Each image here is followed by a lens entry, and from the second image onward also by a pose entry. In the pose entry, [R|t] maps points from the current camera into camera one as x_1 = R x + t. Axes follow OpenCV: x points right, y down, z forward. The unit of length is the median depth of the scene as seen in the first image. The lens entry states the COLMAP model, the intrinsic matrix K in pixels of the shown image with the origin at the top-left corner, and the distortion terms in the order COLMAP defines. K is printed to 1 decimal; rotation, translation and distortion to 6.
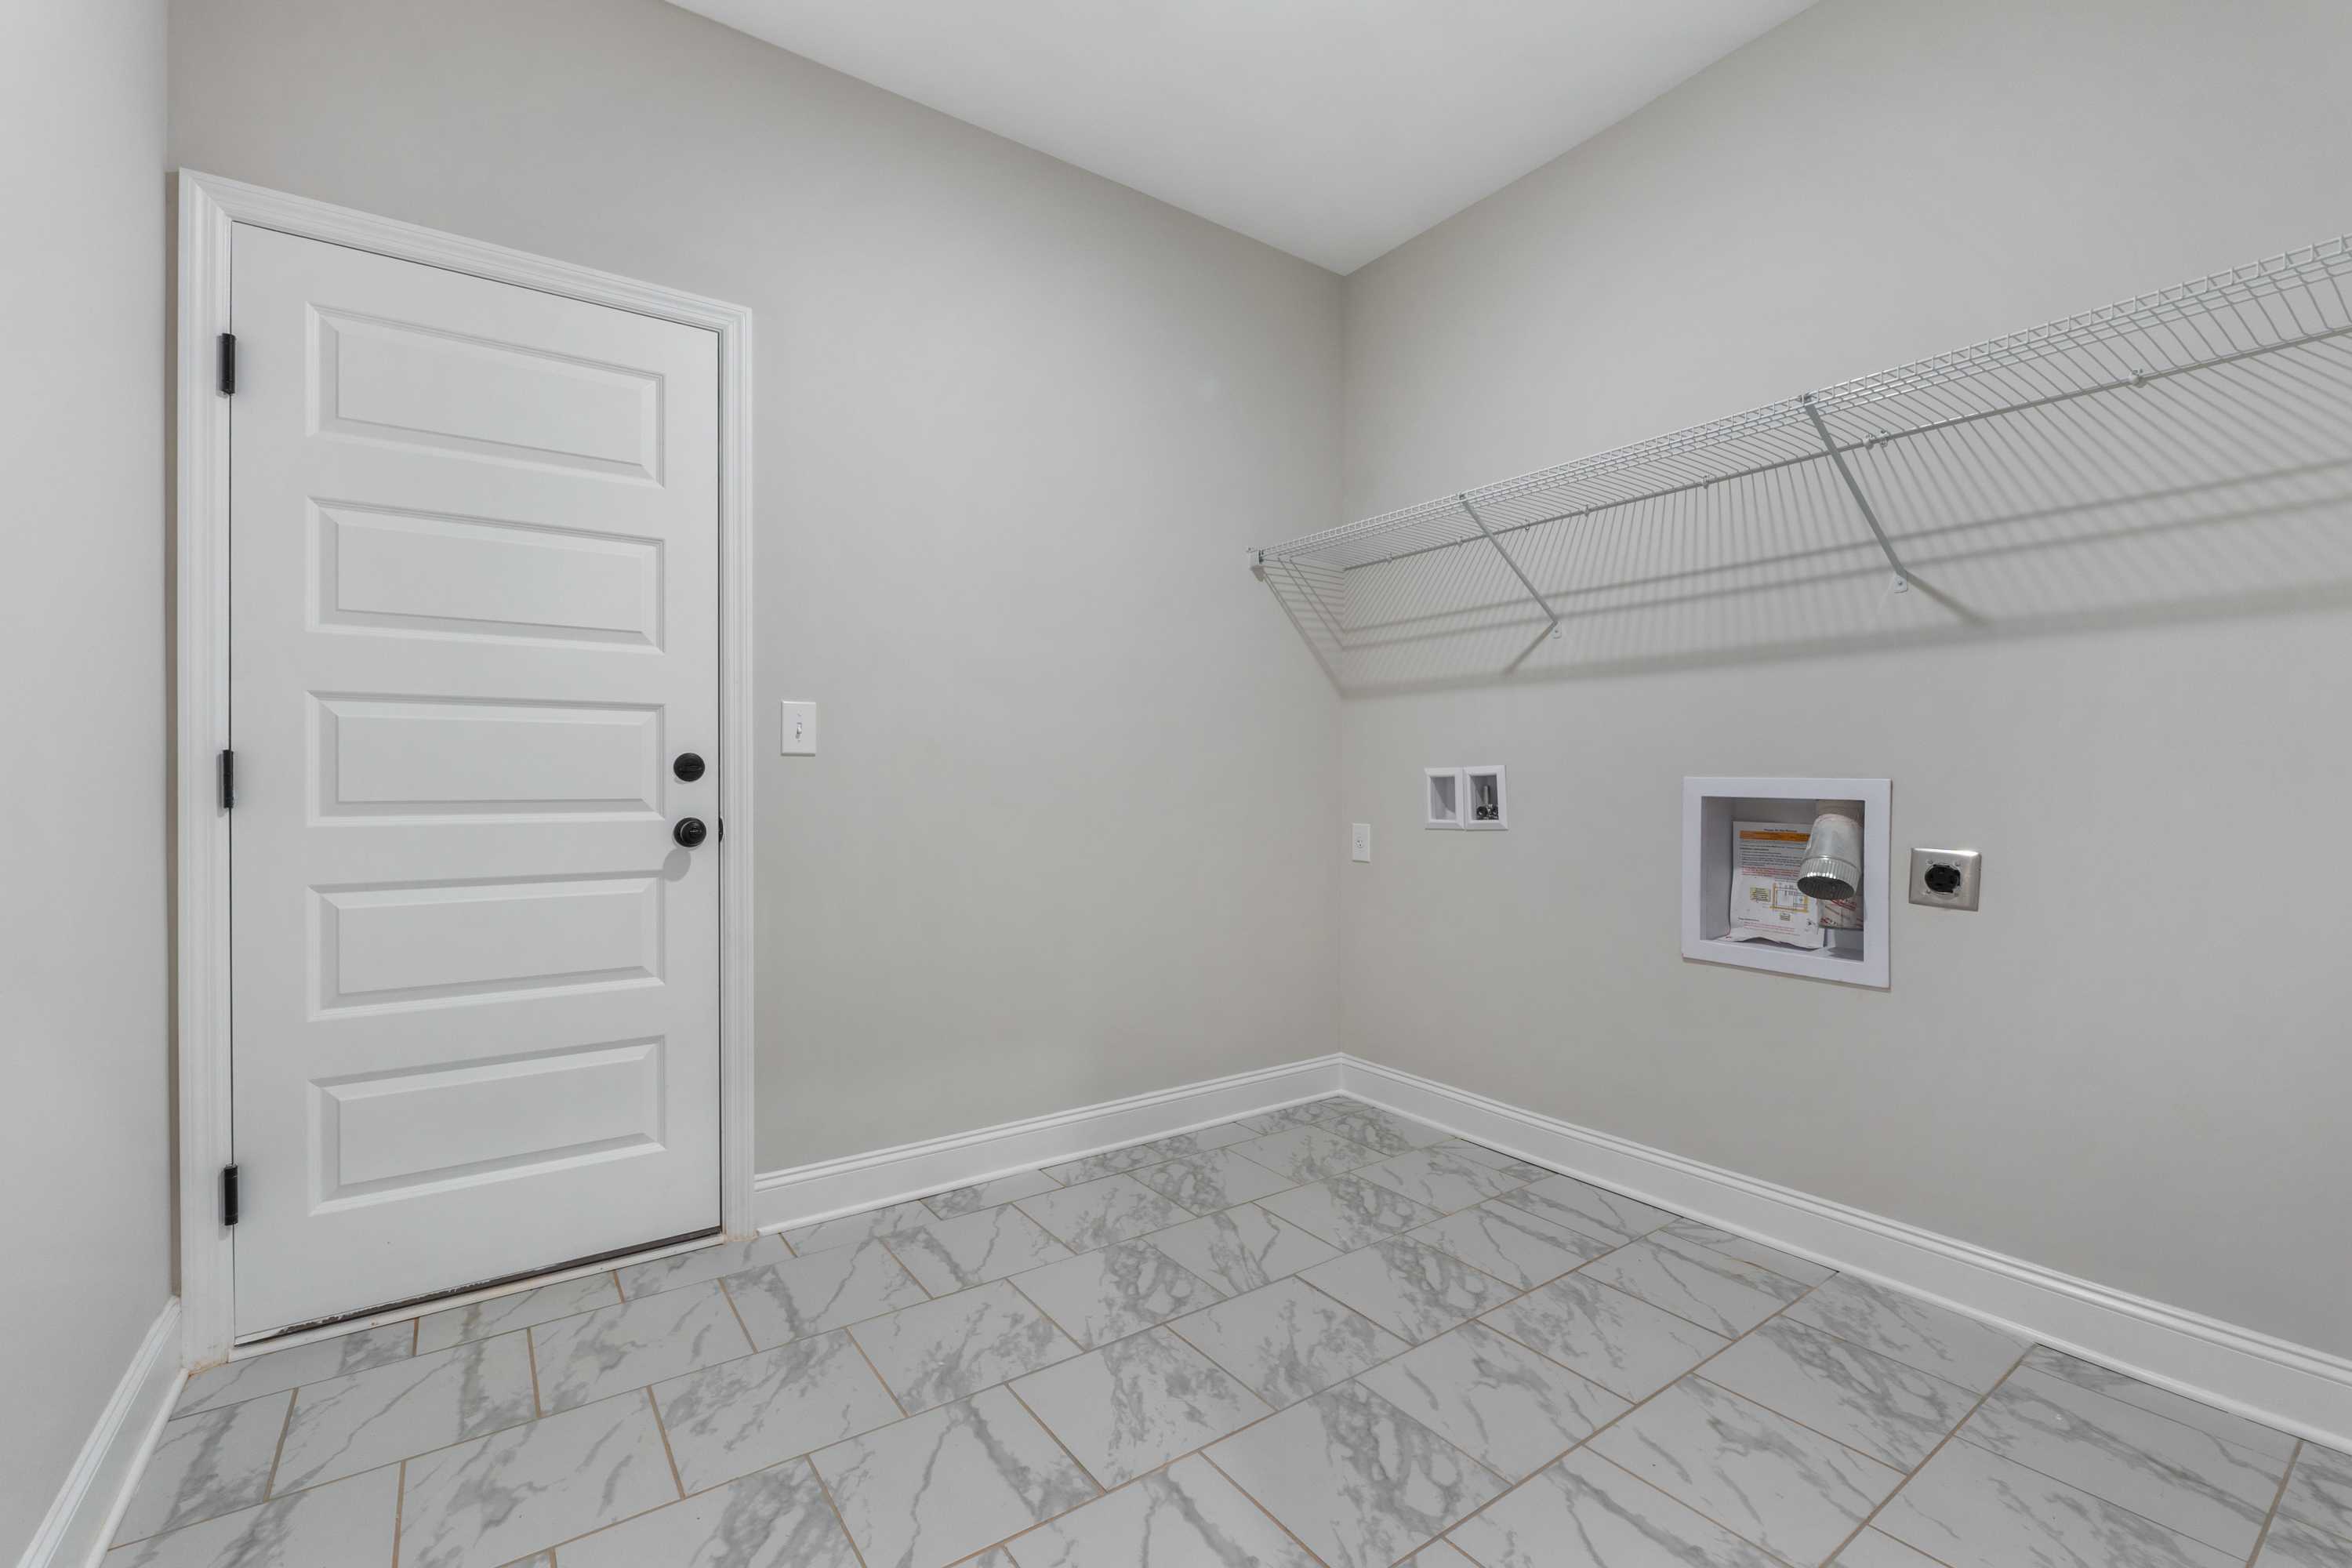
lens RADIAL K [[992.5, 0, 1164.6], [0, 992.5, 787.7], [0, 0, 1]] dist [-0.007835, -0.000392]
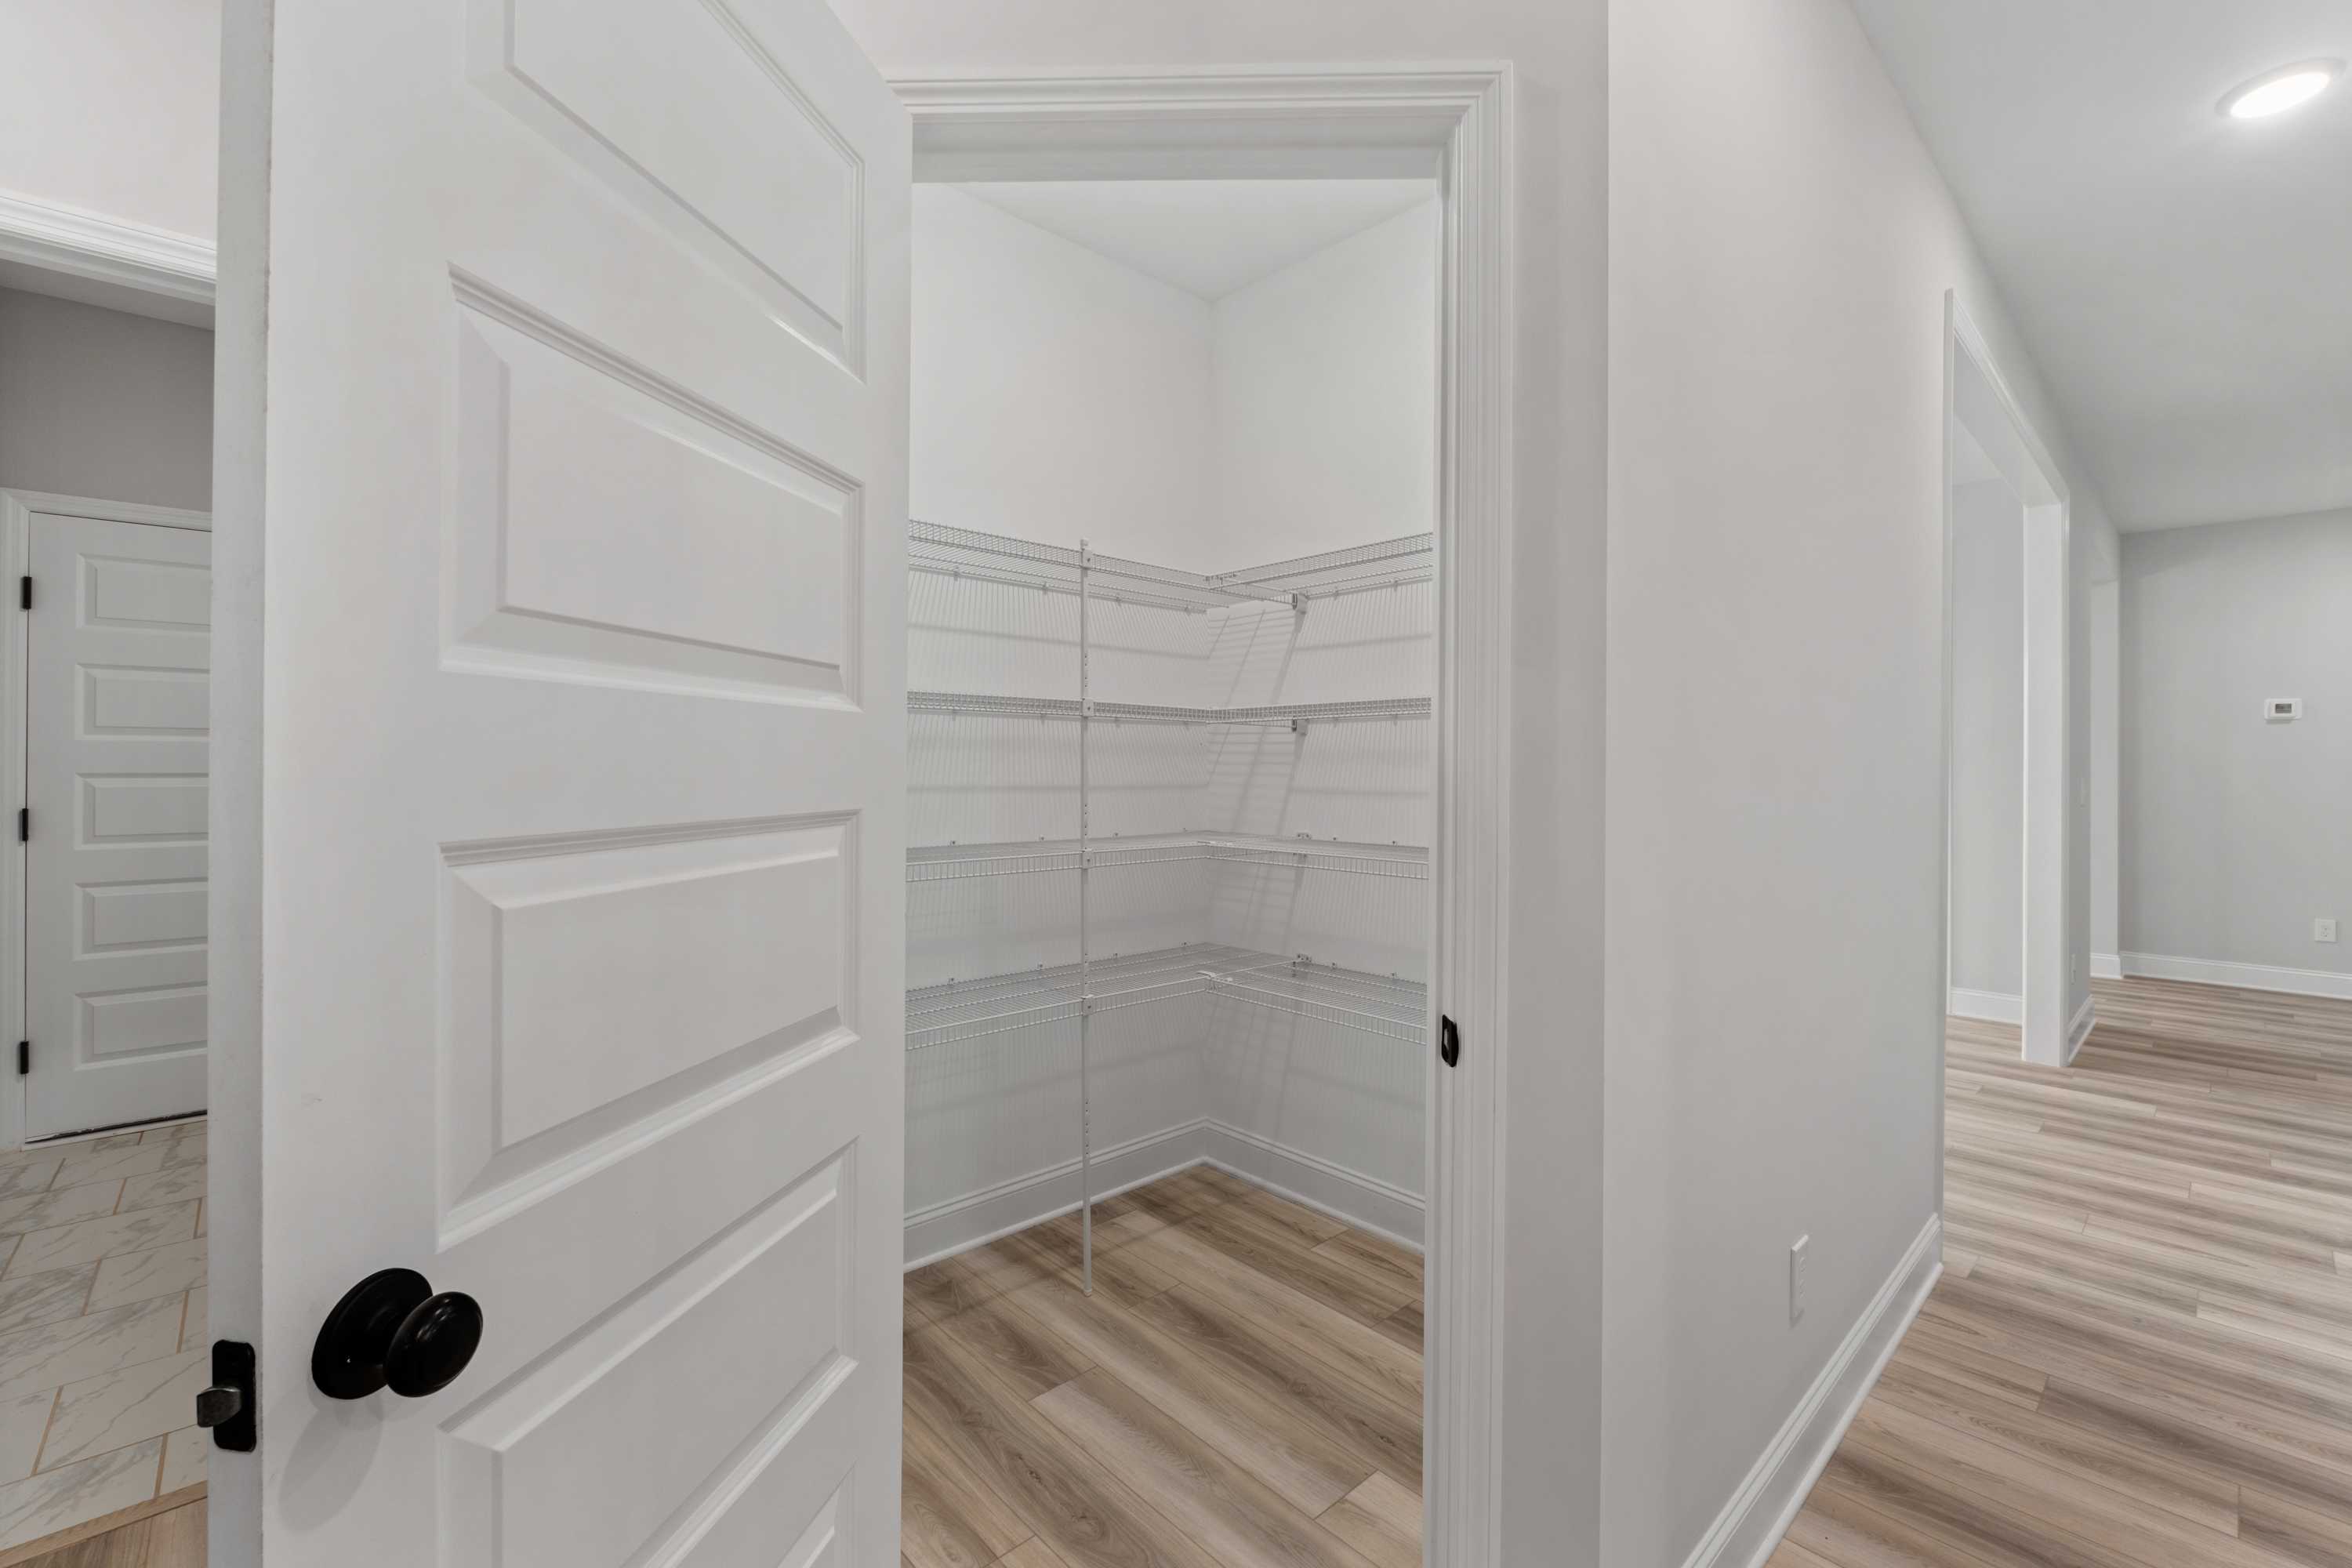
lens RADIAL K [[992.5, 0, 1184.8], [0, 992.5, 775.9], [0, 0, 1]] dist [-0.007835, -0.000392]
pose [[0.991742, 0.004931, 0.128156, 0.871506], [-0.004263, 0.999976, -0.005484, -0.092252], [-0.128180, 0.004893, 0.991739, -0.993840]]
